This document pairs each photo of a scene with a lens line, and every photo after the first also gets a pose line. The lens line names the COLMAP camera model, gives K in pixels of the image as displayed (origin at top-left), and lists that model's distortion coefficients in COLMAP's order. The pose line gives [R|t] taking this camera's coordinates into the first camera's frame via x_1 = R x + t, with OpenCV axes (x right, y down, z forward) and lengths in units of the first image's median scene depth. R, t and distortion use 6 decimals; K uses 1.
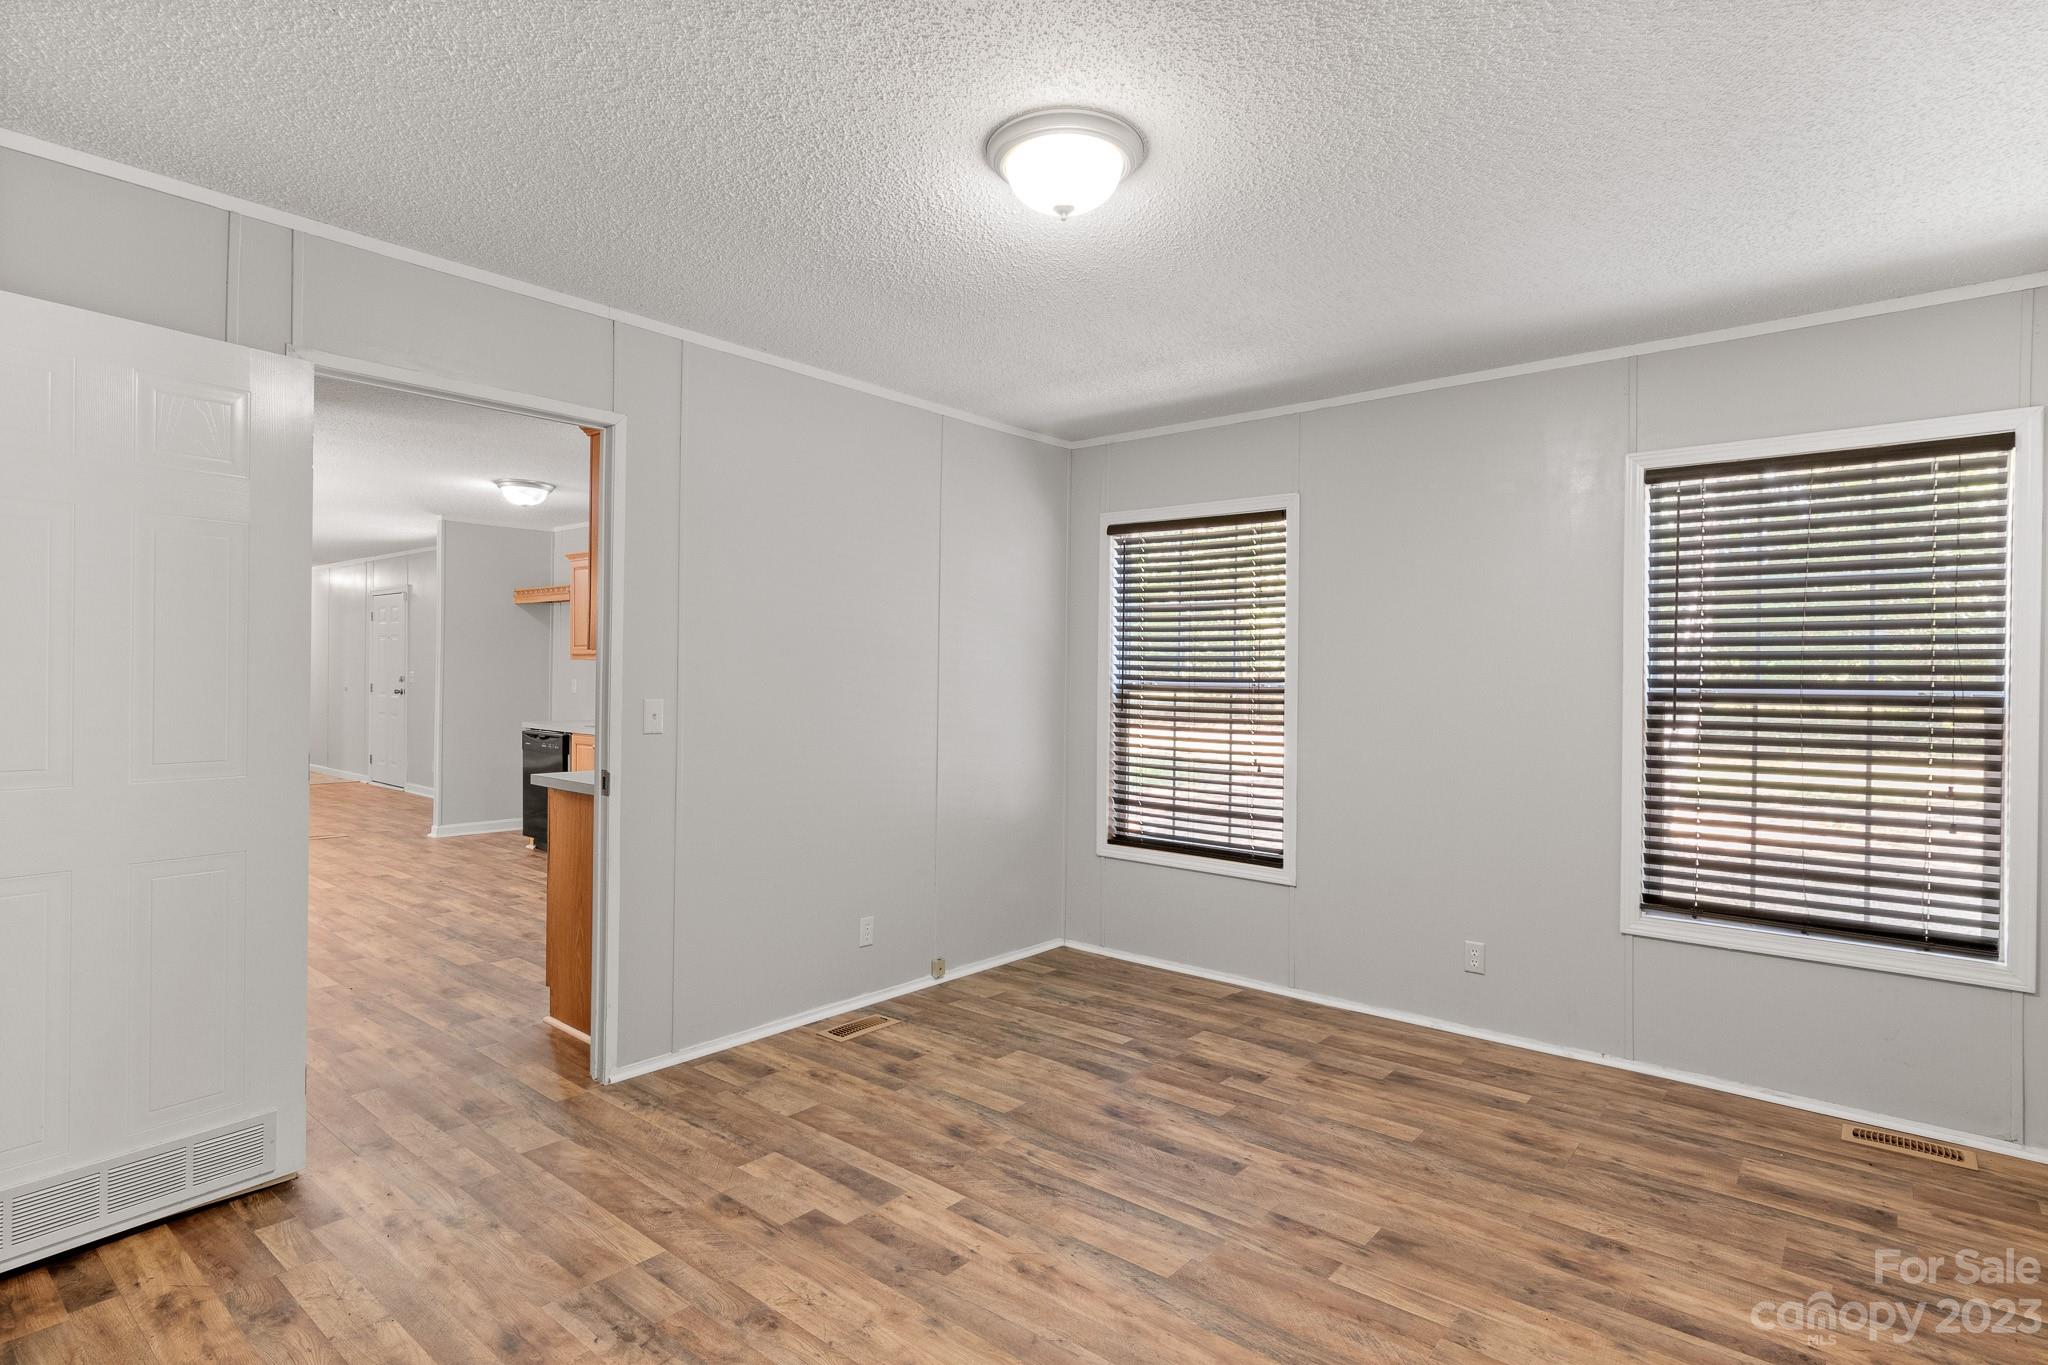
lens RADIAL K [[1031.8, 0, 1036.2], [0, 1031.8, 677.5], [0, 0, 1]] dist [-0.001168, -0.000116]
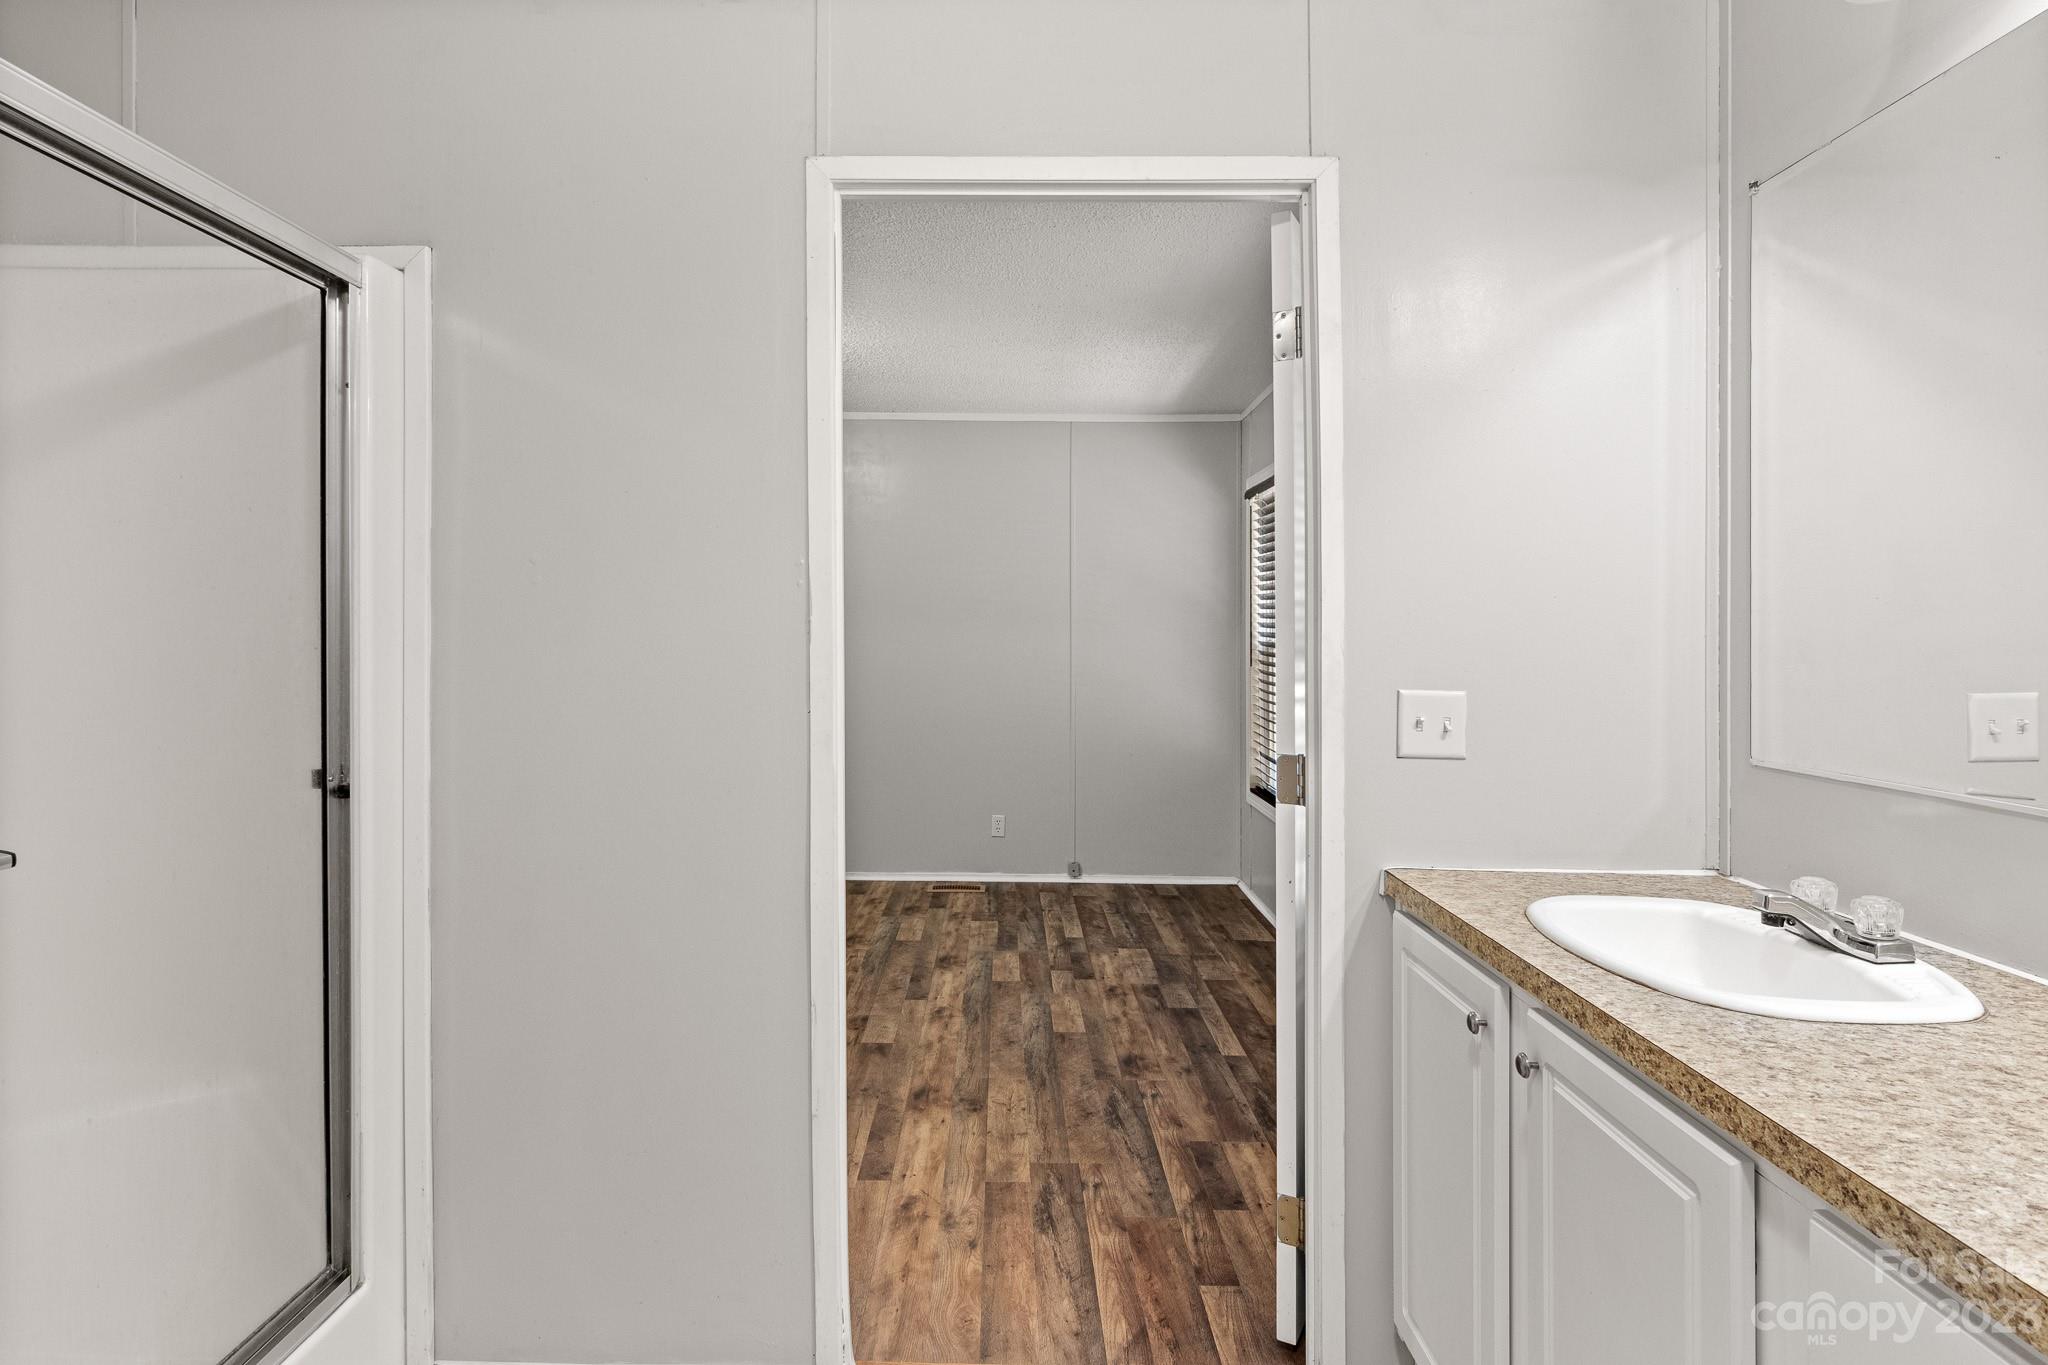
lens RADIAL K [[1050.4, 0, 1022.7], [0, 1050.4, 687.1], [0, 0, 1]] dist [-0.003786, 0.002608]
pose [[0.639827, 0.032787, -0.767820, 1.182348], [0.001807, 0.999023, 0.044165, 0.008030], [0.768517, -0.029646, 0.639142, 0.215173]]
